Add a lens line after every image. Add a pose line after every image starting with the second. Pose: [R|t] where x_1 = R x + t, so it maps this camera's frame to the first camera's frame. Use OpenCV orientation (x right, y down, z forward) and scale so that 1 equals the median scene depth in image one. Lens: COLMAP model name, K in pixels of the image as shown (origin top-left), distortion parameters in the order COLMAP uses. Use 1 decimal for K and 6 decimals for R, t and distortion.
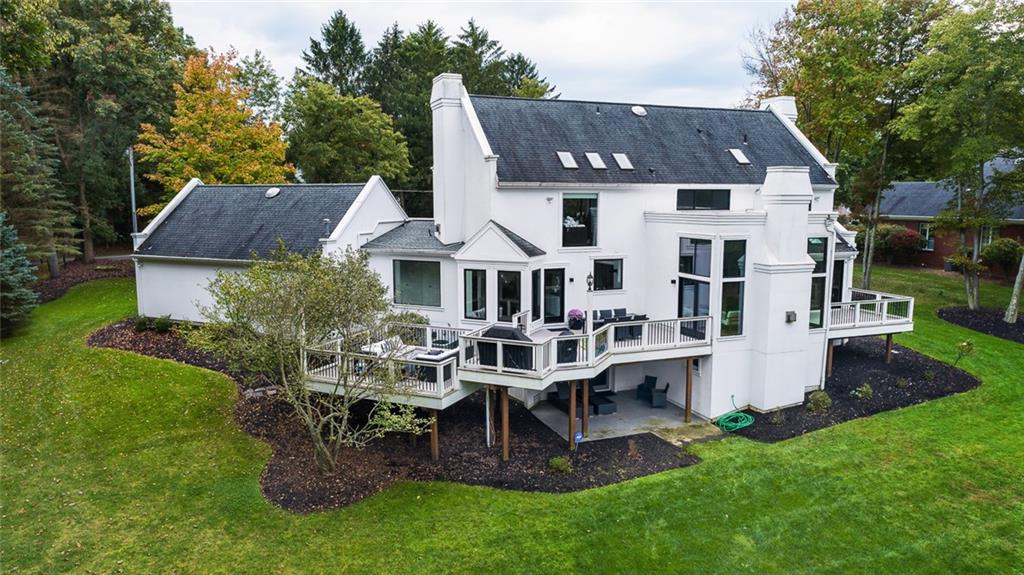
lens RADIAL K [[705.9, 0, 512.7], [0, 705.9, 283.2], [0, 0, 1]] dist [-0.006161, 0.003372]
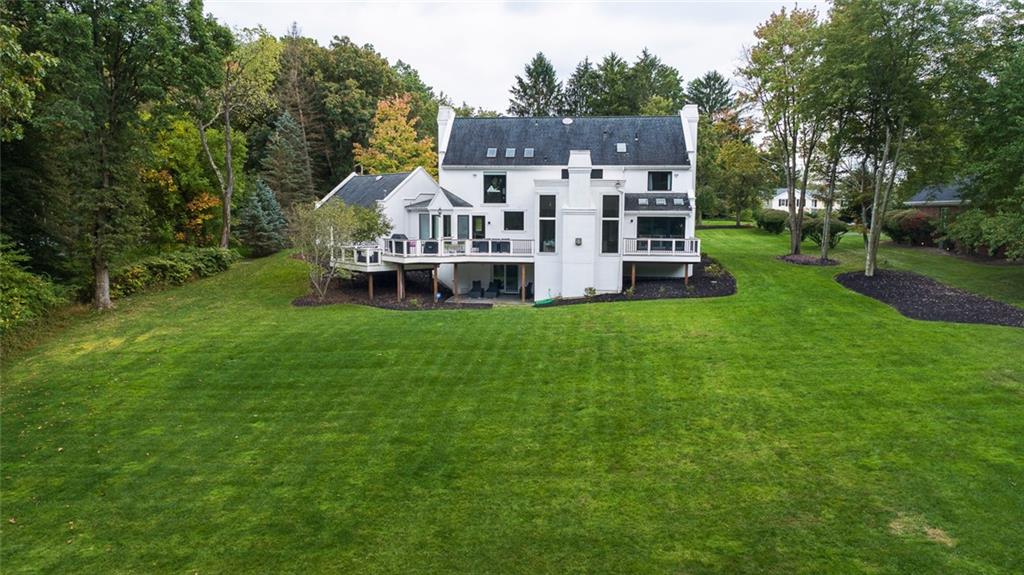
lens RADIAL K [[705.9, 0, 512.0], [0, 705.9, 290.9], [0, 0, 1]] dist [-0.006161, 0.003372]
pose [[0.892855, 0.055529, -0.446907, 0.902136], [-0.061973, 0.998078, 0.000202, 0.155737], [0.446060, 0.027516, 0.894580, -0.494101]]
